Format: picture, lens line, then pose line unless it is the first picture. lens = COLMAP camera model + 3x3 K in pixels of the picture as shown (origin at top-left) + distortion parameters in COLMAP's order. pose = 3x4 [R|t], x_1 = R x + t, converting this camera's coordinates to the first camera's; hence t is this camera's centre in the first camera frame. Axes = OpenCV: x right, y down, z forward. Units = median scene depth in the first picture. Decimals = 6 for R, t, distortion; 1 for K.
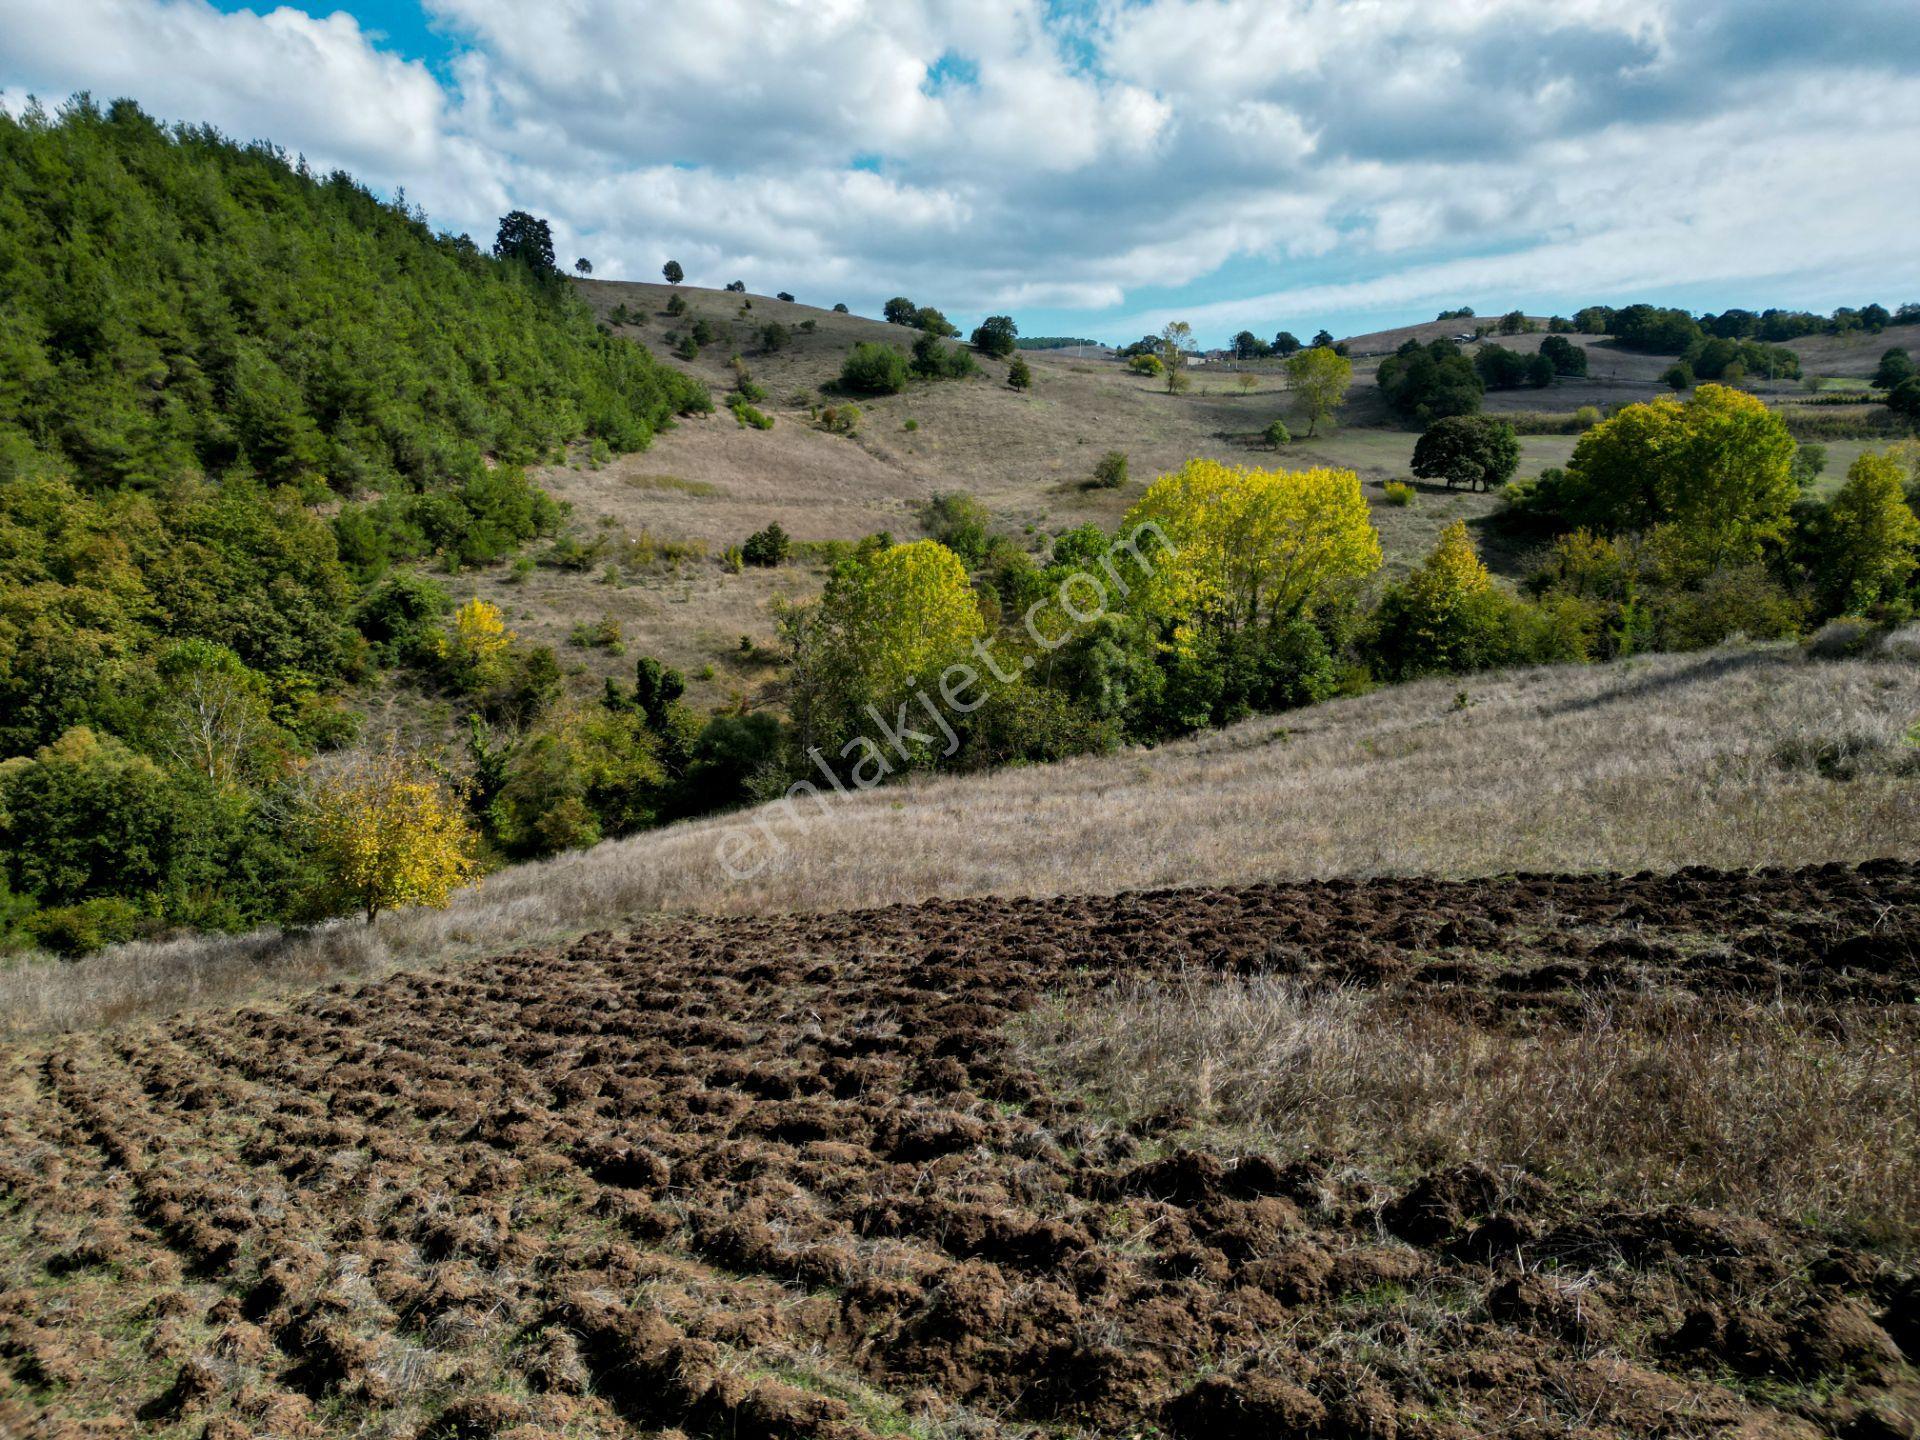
lens RADIAL K [[1336.7, 0, 963.1], [0, 1336.7, 719.2], [0, 0, 1]] dist [0.069156, -0.060108]
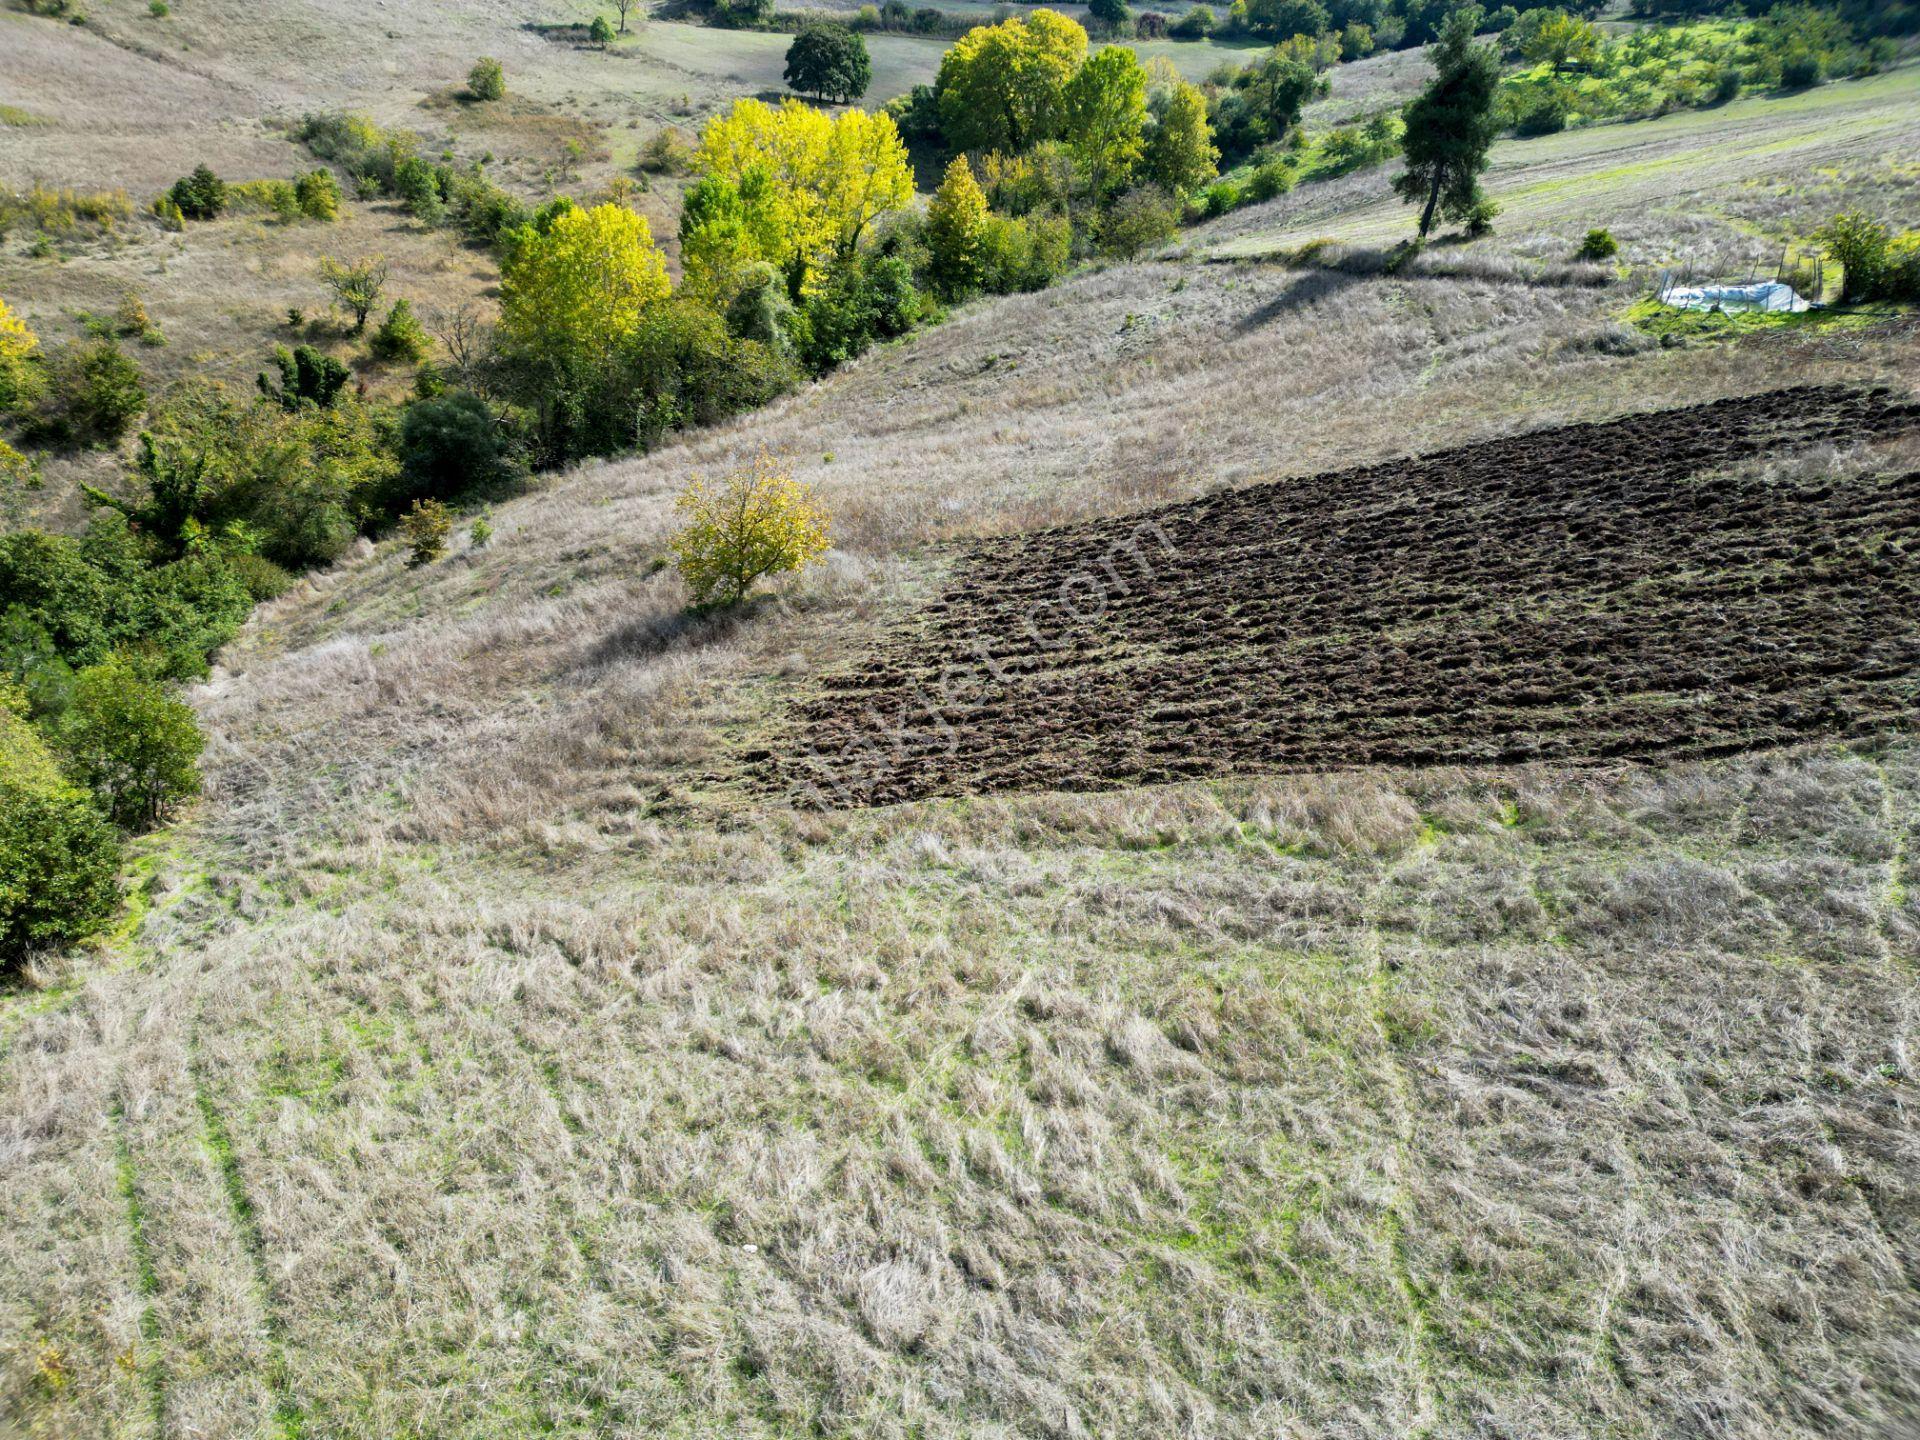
lens RADIAL K [[1336.7, 0, 957.9], [0, 1336.7, 719.0], [0, 0, 1]] dist [0.069156, -0.060108]
pose [[0.837307, -0.243984, 0.489273, -0.401137], [0.097344, 0.947133, 0.305716, -0.046794], [-0.537997, -0.208351, 0.816792, -0.091702]]
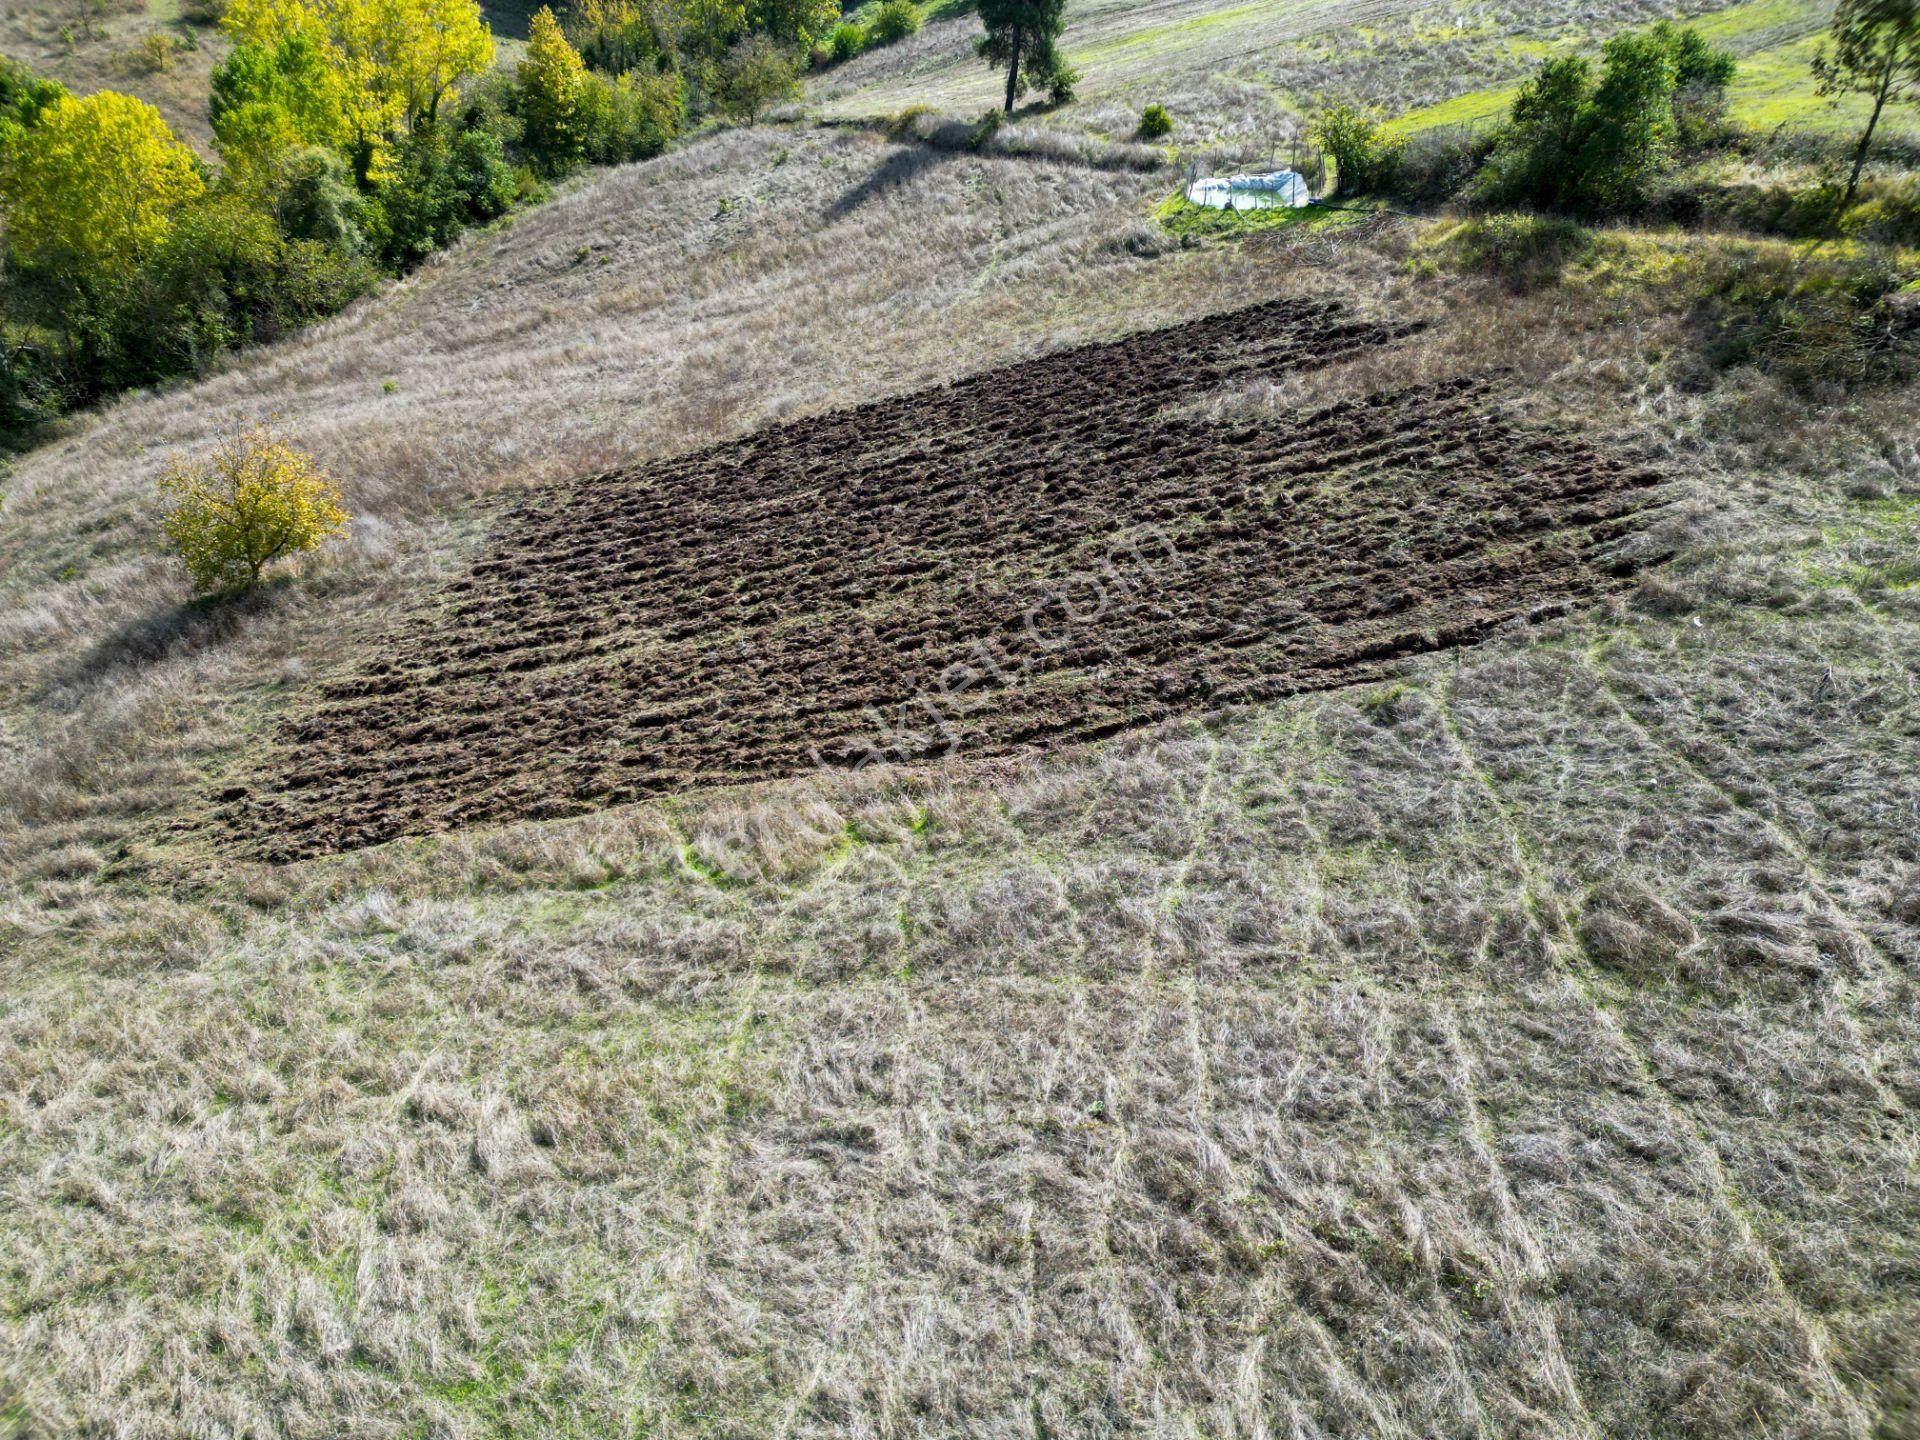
lens RADIAL K [[1336.7, 0, 956.7], [0, 1336.7, 718.1], [0, 0, 1]] dist [0.069156, -0.060108]
pose [[0.699167, -0.390540, 0.598869, -0.334635], [0.129067, 0.892810, 0.431545, -0.076148], [-0.703212, -0.224428, 0.674629, -0.127066]]
